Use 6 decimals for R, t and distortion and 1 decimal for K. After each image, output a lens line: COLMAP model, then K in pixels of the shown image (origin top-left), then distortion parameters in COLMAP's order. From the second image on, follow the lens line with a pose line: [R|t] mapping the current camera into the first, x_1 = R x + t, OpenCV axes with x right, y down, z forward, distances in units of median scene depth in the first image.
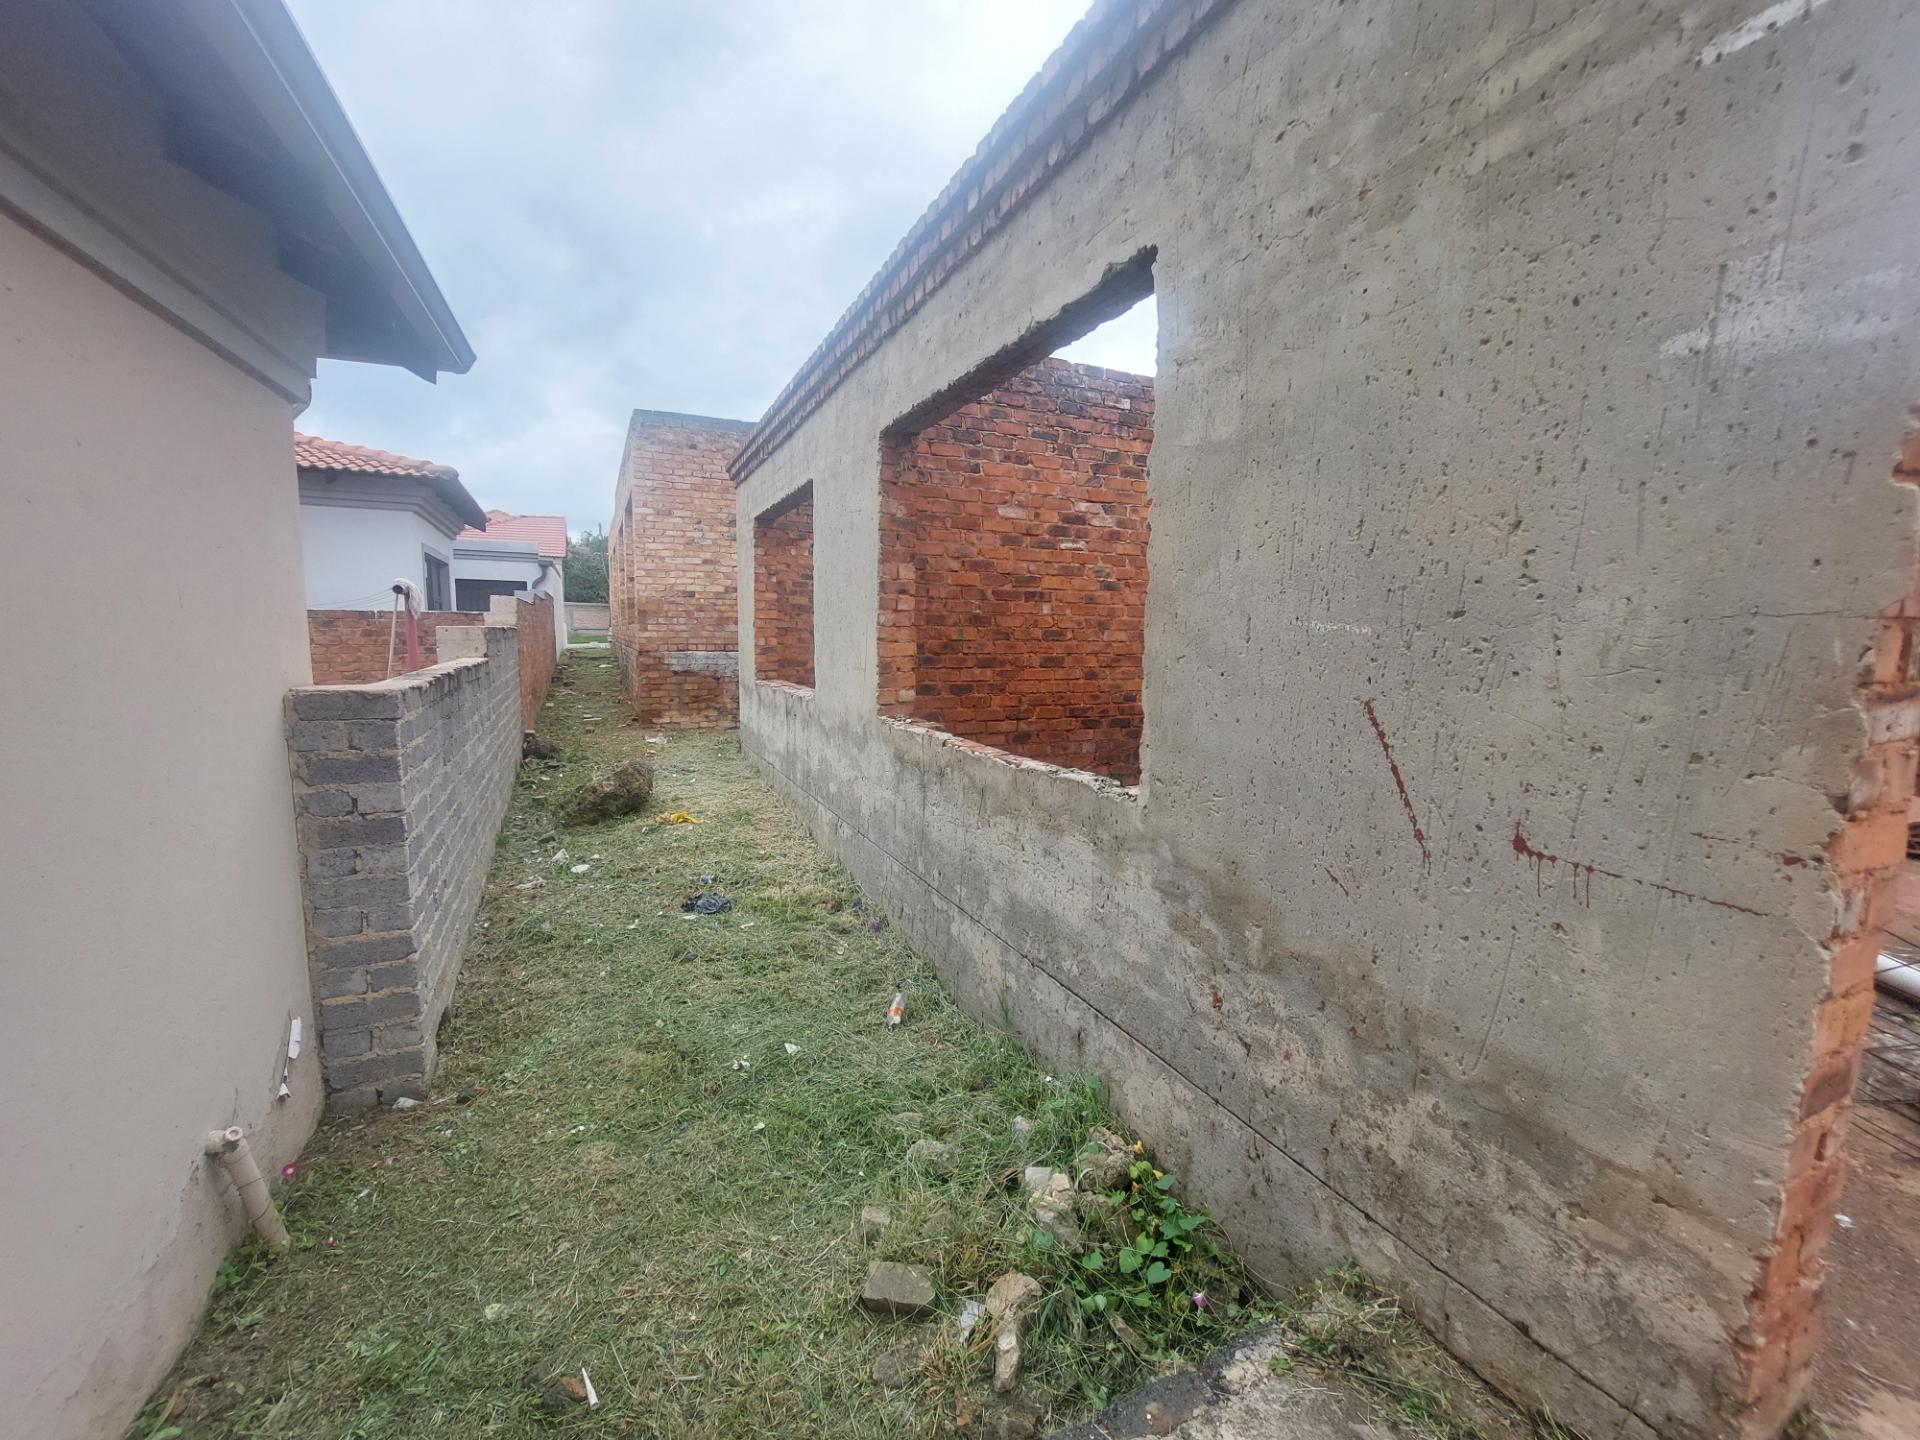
lens RADIAL K [[772.0, 0, 972.2], [0, 772.0, 720.6], [0, 0, 1]] dist [-0.015398, 0.000315]
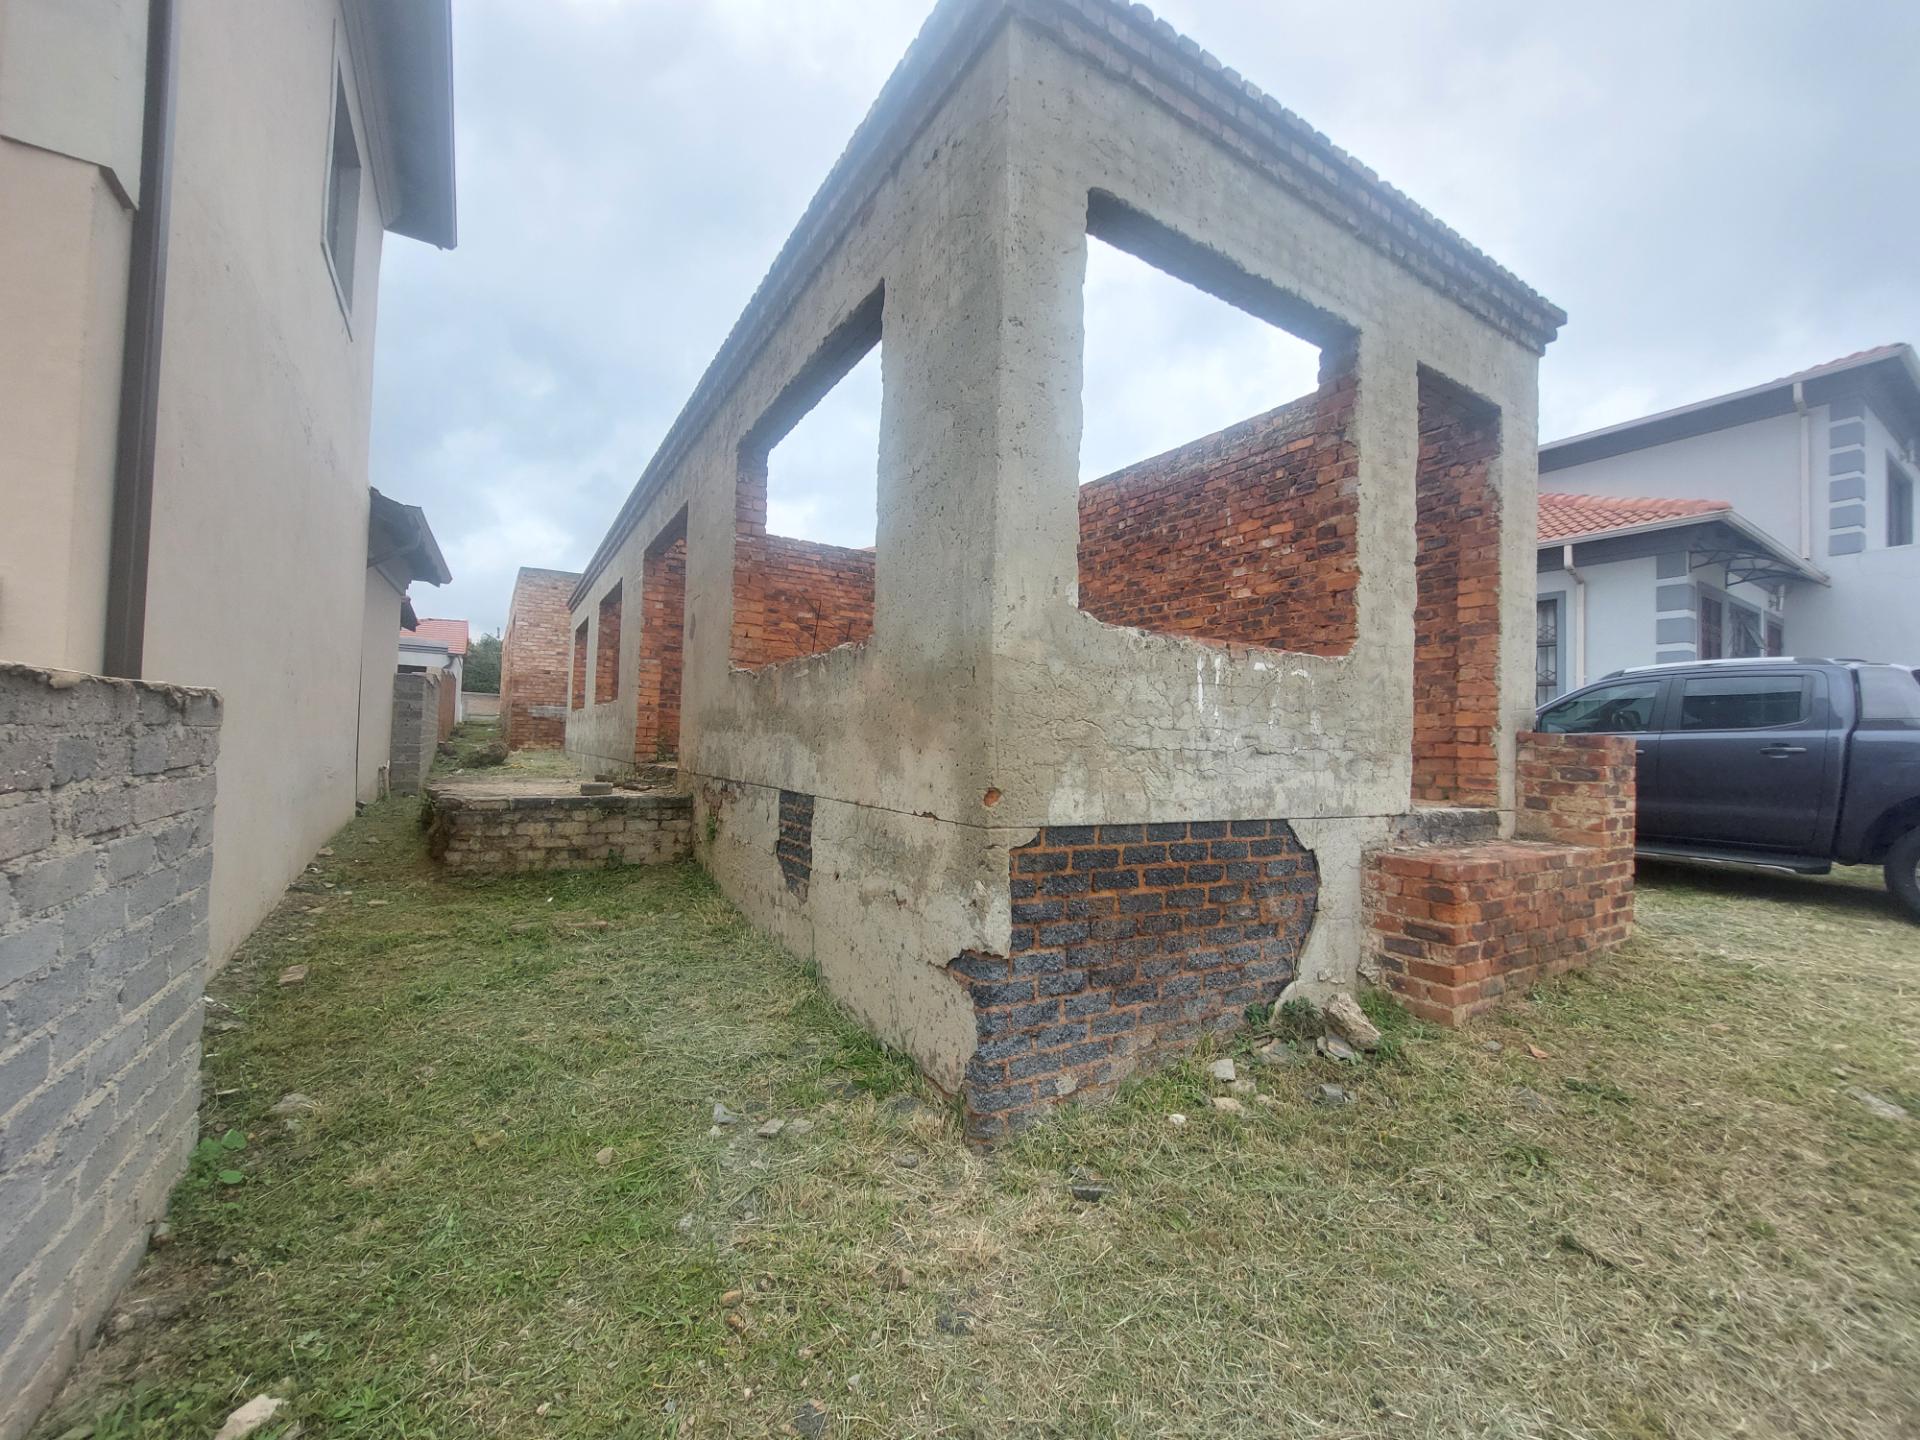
lens RADIAL K [[772.0, 0, 972.2], [0, 772.0, 720.6], [0, 0, 1]] dist [-0.015398, 0.000315]
pose [[0.993759, 0.019401, 0.109851, 0.376597], [-0.003277, 0.989412, -0.145097, 0.182616], [-0.111503, 0.143832, 0.983300, -0.745256]]
